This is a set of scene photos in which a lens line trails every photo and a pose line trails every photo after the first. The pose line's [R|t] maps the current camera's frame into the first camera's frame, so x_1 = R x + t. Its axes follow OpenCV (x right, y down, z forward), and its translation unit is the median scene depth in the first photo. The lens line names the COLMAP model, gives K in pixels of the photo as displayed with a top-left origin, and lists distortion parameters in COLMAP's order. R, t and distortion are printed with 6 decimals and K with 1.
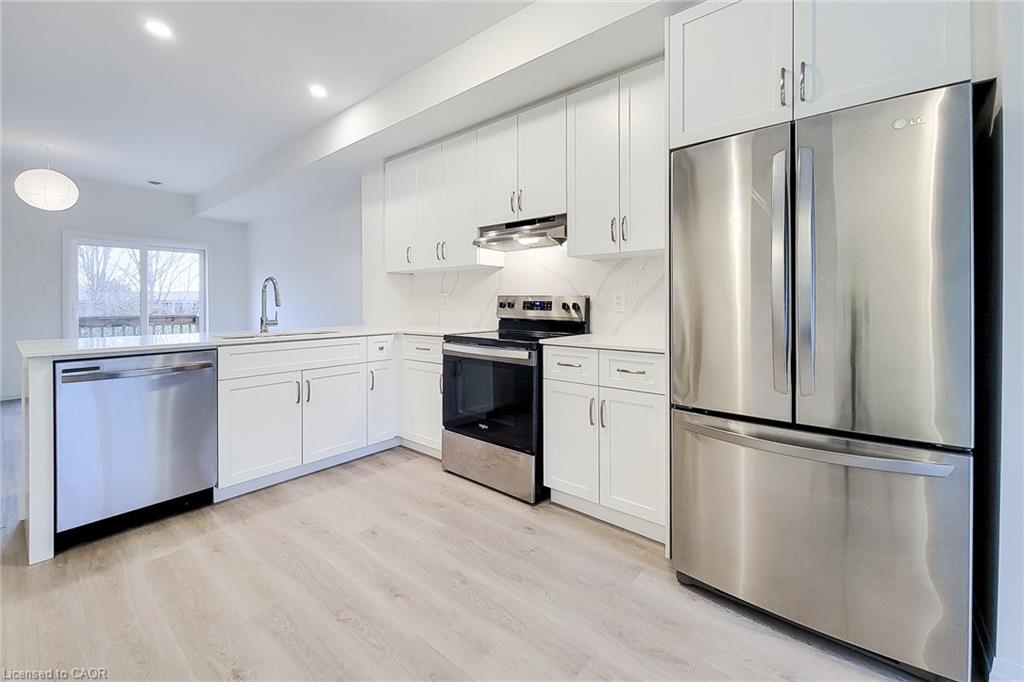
lens RADIAL K [[424.6, 0, 506.9], [0, 424.6, 300.6], [0, 0, 1]] dist [0.009692, -0.004855]
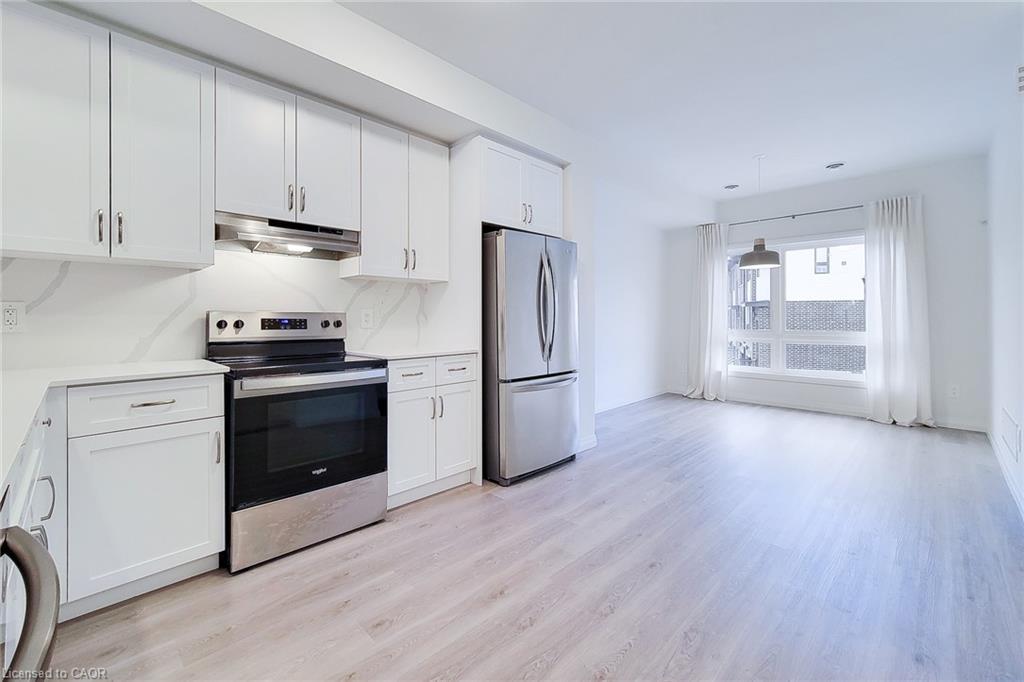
lens RADIAL K [[424.6, 0, 505.9], [0, 424.6, 315.8], [0, 0, 1]] dist [0.009692, -0.004855]
pose [[0.086097, 0.008202, 0.996253, -0.795064], [0.000265, 0.999966, -0.008256, 0.003086], [-0.996287, 0.000975, 0.086092, 0.537359]]
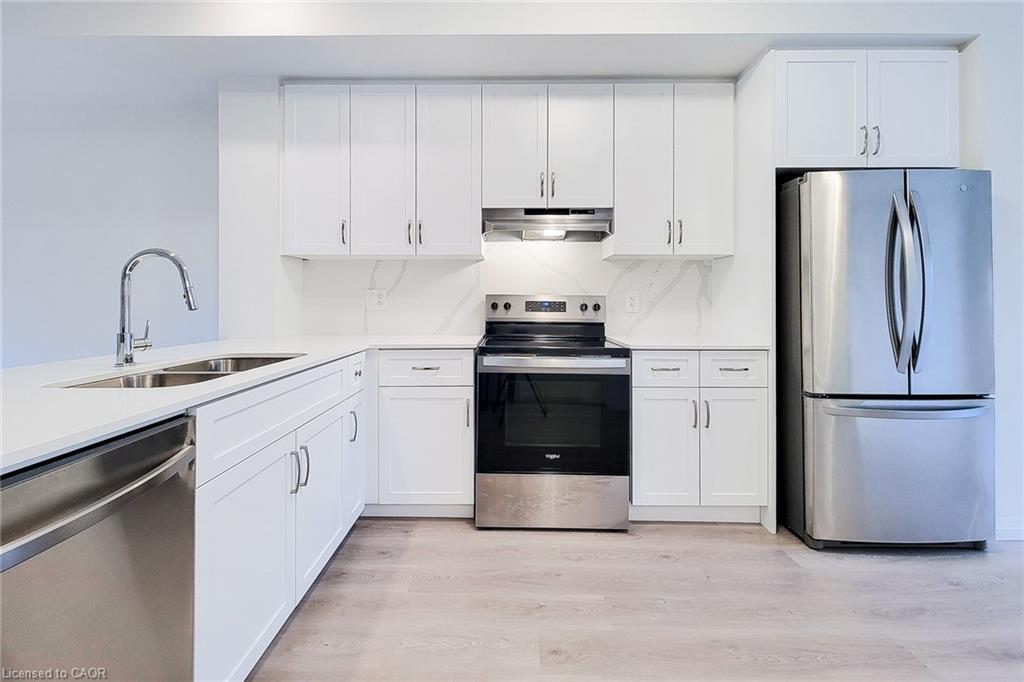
lens RADIAL K [[424.6, 0, 508.0], [0, 424.6, 298.9], [0, 0, 1]] dist [0.009692, -0.004855]
pose [[0.767697, 0.007813, 0.640765, -0.603636], [-0.006069, 0.999969, -0.004923, 0.000717], [-0.640784, -0.000109, 0.767721, 0.407846]]
